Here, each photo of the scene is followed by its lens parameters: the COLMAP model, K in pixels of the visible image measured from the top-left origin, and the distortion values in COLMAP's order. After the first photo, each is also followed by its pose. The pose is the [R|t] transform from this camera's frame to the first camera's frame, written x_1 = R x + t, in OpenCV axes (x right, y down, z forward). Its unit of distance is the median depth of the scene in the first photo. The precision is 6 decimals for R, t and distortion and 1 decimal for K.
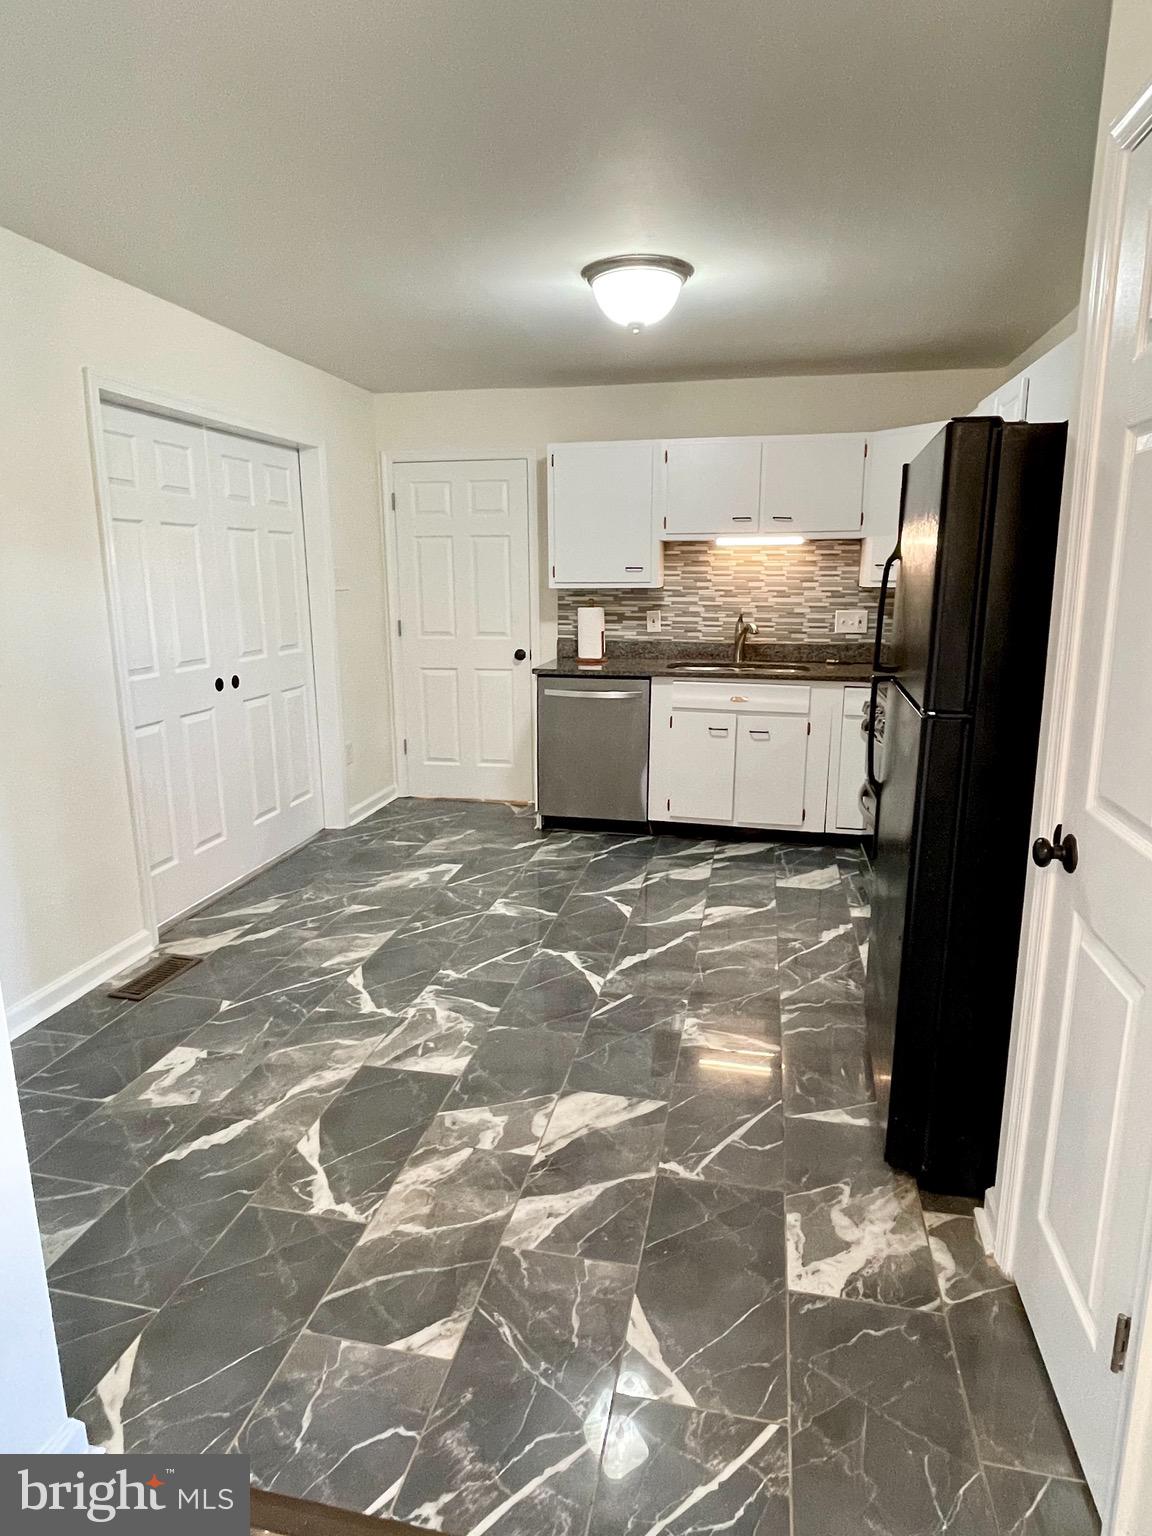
lens RADIAL K [[953.5, 0, 578.3], [0, 953.5, 792.5], [0, 0, 1]] dist [0.028847, -0.002989]
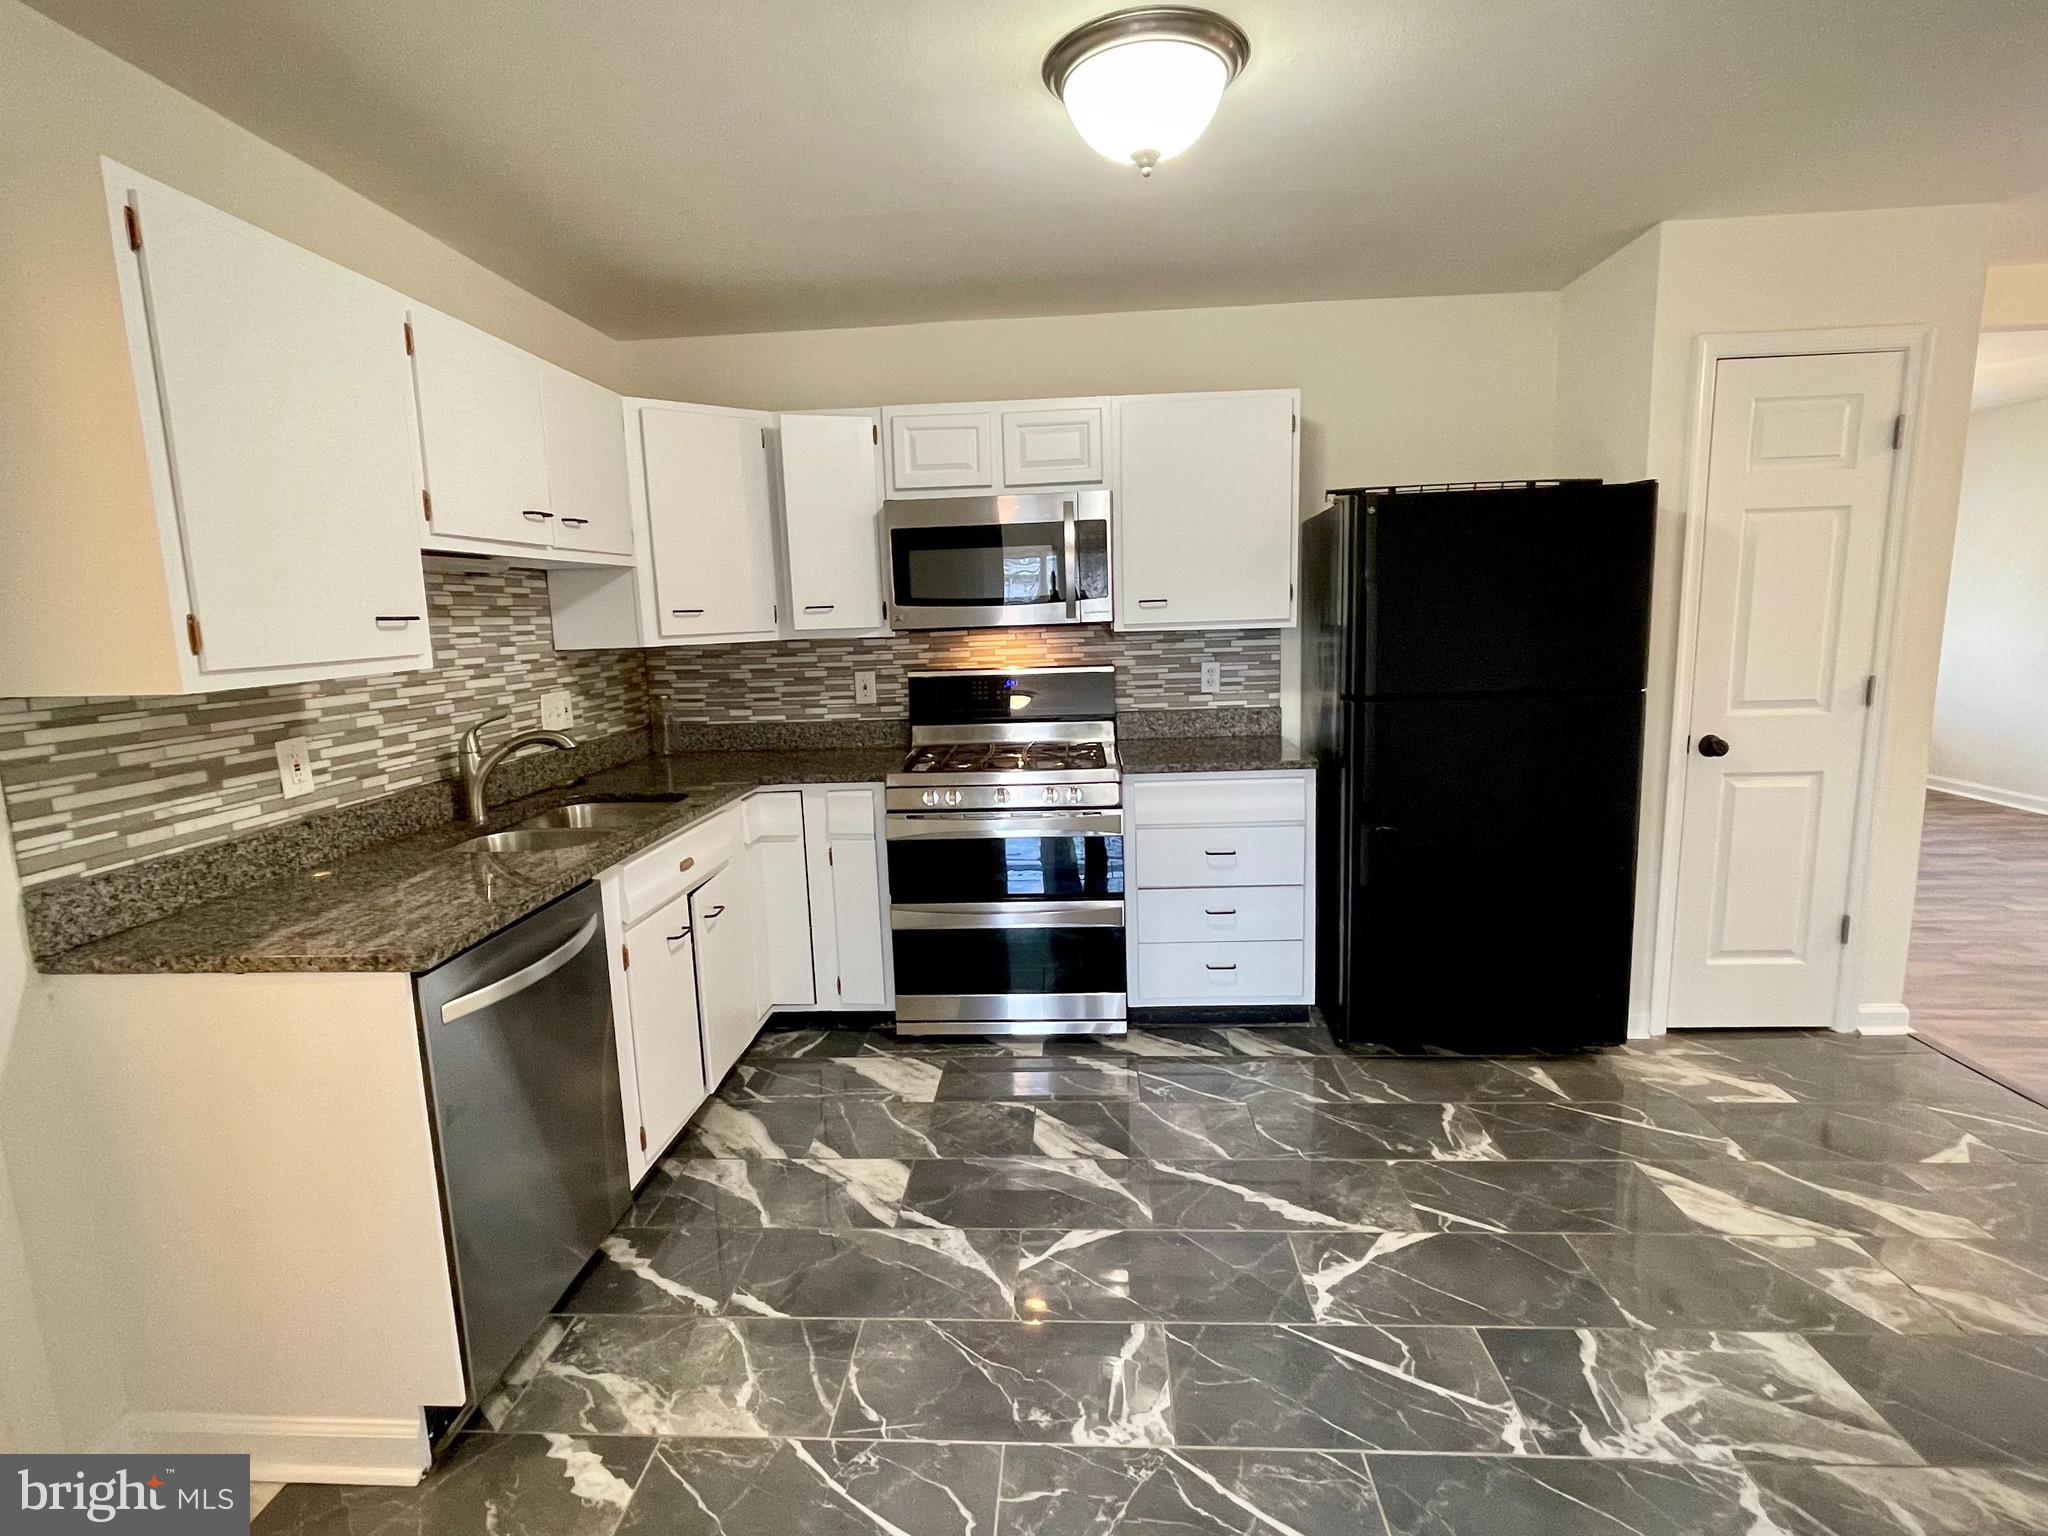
lens RADIAL K [[1033.7, 0, 1019.2], [0, 1033.7, 763.6], [0, 0, 1]] dist [-0.001901, 0.001218]
pose [[-0.175799, -0.137661, 0.974753, -0.496098], [0.258750, 0.948896, 0.180676, -0.253384], [-0.949812, 0.283980, -0.131195, 1.109316]]
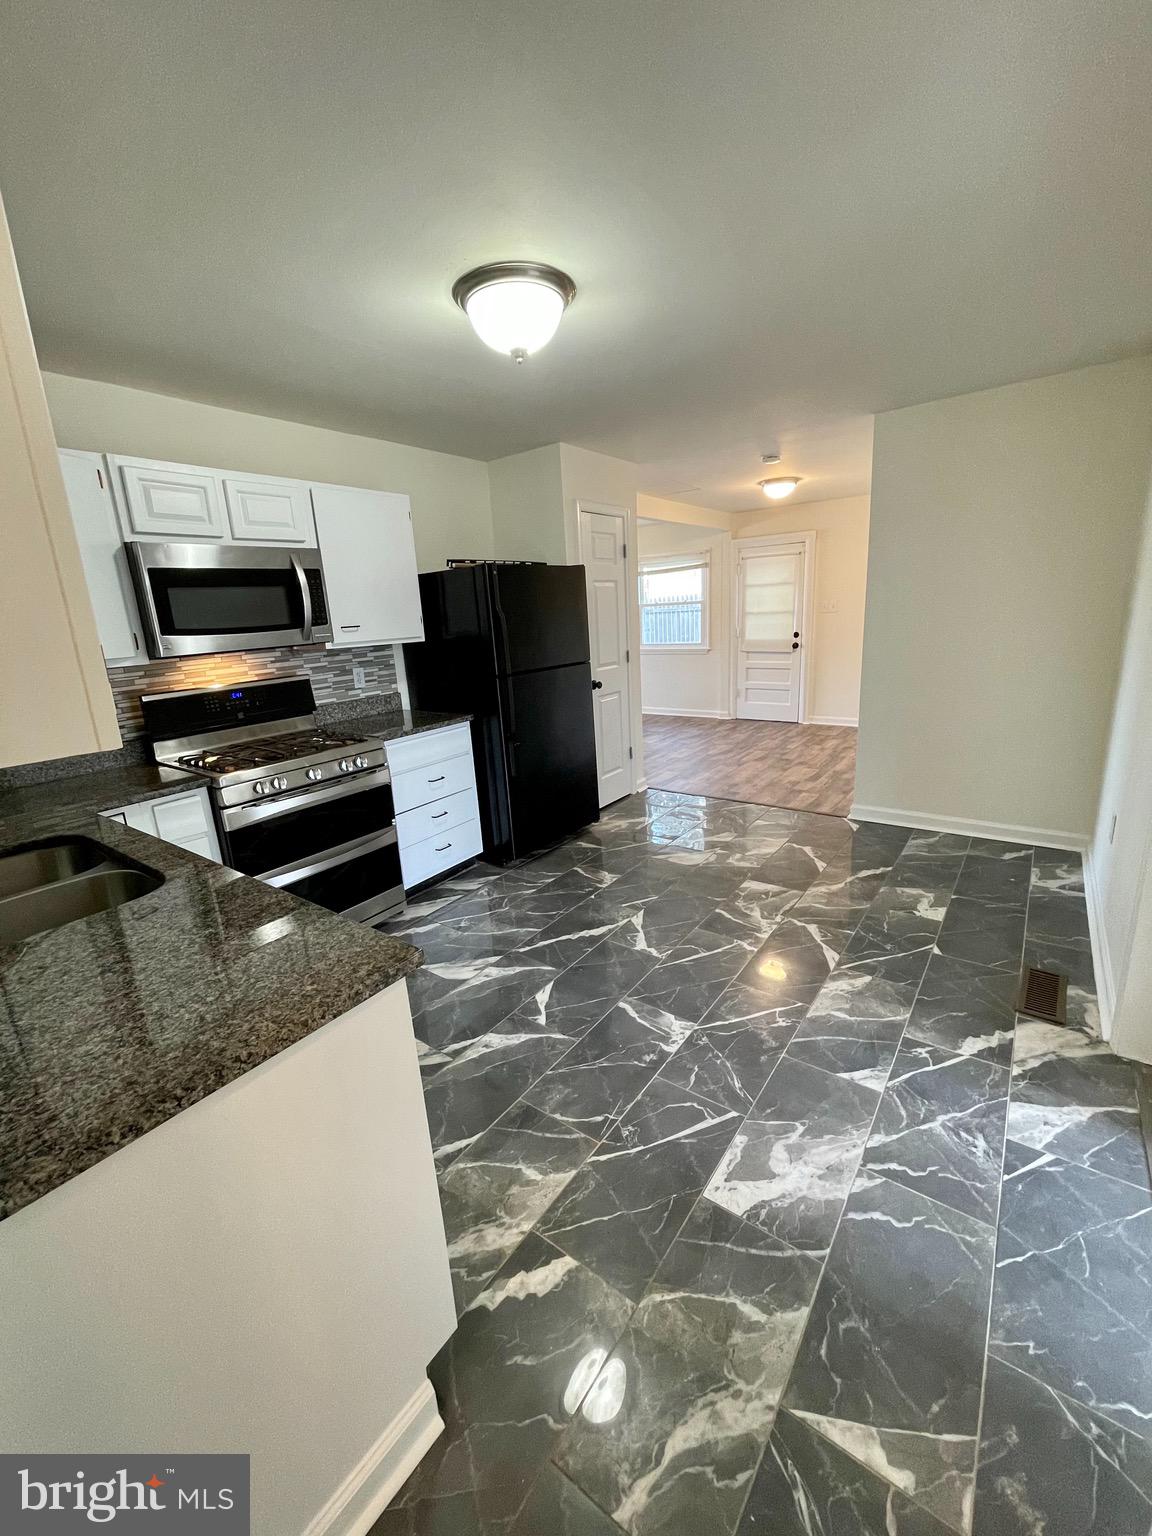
lens RADIAL K [[617.5, 0, 612.0], [0, 617.5, 753.7], [0, 0, 1]] dist [0.003223, -0.000413]
pose [[-0.927224, -0.031568, 0.373175, -0.235787], [0.143092, 0.890977, 0.430911, -0.344822], [-0.346094, 0.452949, -0.821618, 1.452205]]
